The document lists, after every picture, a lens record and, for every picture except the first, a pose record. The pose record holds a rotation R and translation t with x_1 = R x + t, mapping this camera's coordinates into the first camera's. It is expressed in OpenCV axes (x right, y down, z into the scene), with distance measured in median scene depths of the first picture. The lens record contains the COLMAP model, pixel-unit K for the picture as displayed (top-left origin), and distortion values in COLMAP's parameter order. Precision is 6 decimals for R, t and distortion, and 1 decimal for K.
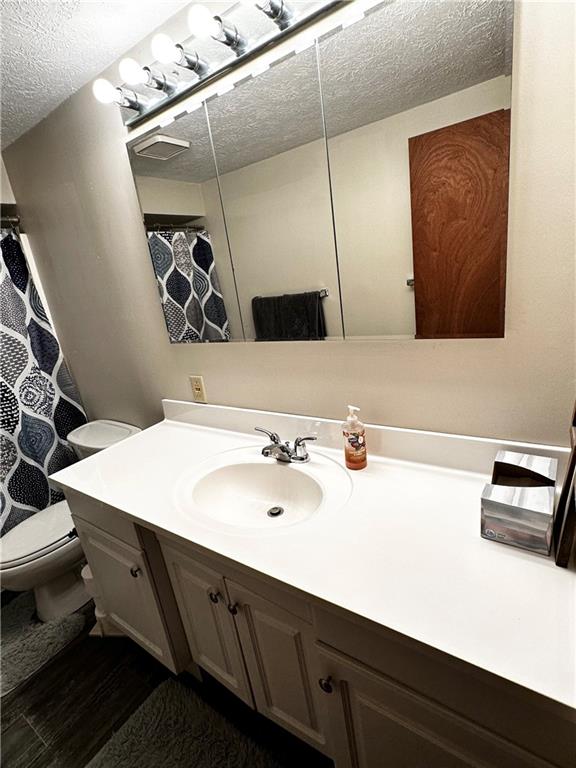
lens RADIAL K [[369.0, 0, 285.0], [0, 369.0, 382.6], [0, 0, 1]] dist [-0.001637, 0.001191]
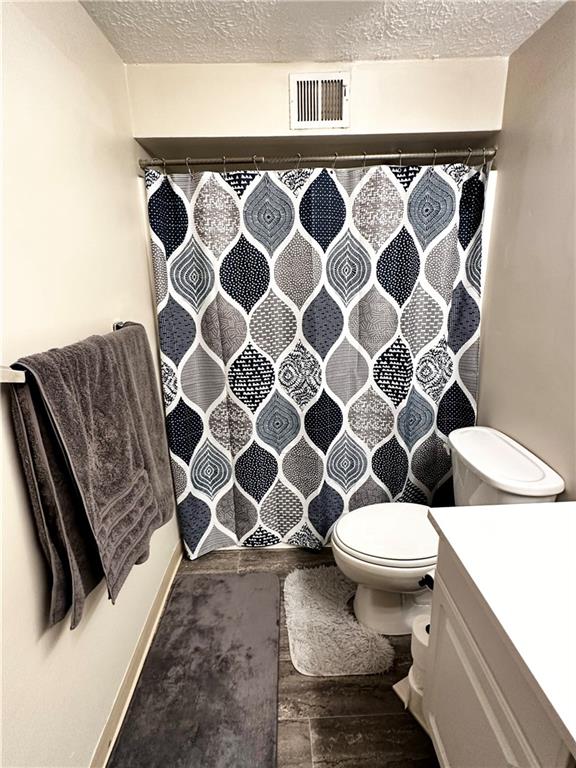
lens RADIAL K [[369.0, 0, 285.0], [0, 369.0, 382.6], [0, 0, 1]] dist [-0.001637, 0.001191]
pose [[0.571556, 0.329544, -0.751482, -0.236608], [-0.274027, 0.939891, 0.203750, -0.025010], [0.773456, 0.089472, 0.627504, 0.219894]]
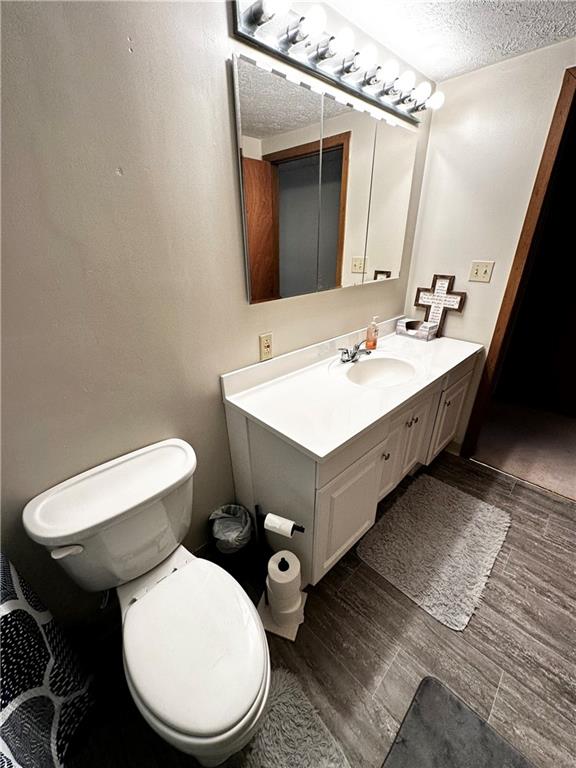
lens RADIAL K [[304.9, 0, 288.0], [0, 304.9, 384.0], [0, 0, 1]] dist [-0.004173, 0.000239]
pose [[0.212081, -0.295222, 0.931593, -0.861211], [0.259009, 0.936168, 0.237708, -0.059832], [-0.942304, 0.190877, 0.275009, 0.579024]]
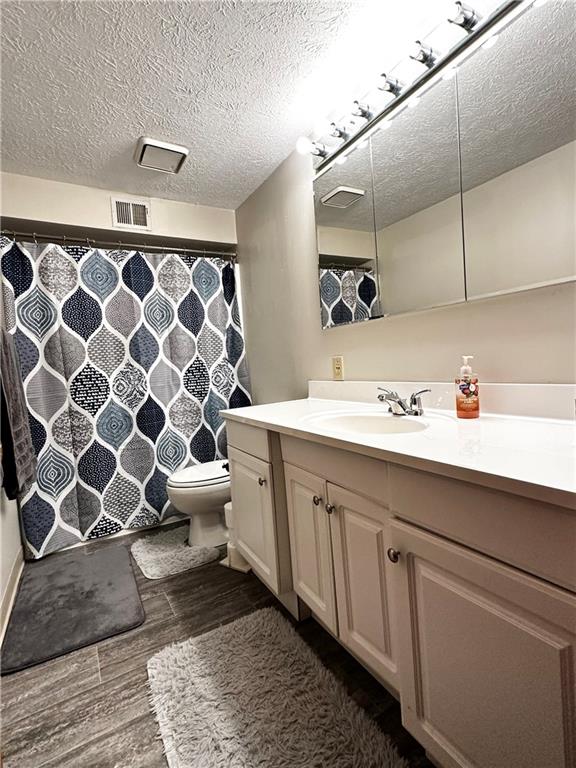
lens RADIAL K [[369.0, 0, 285.0], [0, 369.0, 382.6], [0, 0, 1]] dist [-0.001637, 0.001191]
pose [[0.899031, 0.094829, -0.427493, 0.094929], [-0.172851, 0.973843, -0.147486, 0.212257], [0.402325, 0.206487, 0.891907, -0.083263]]
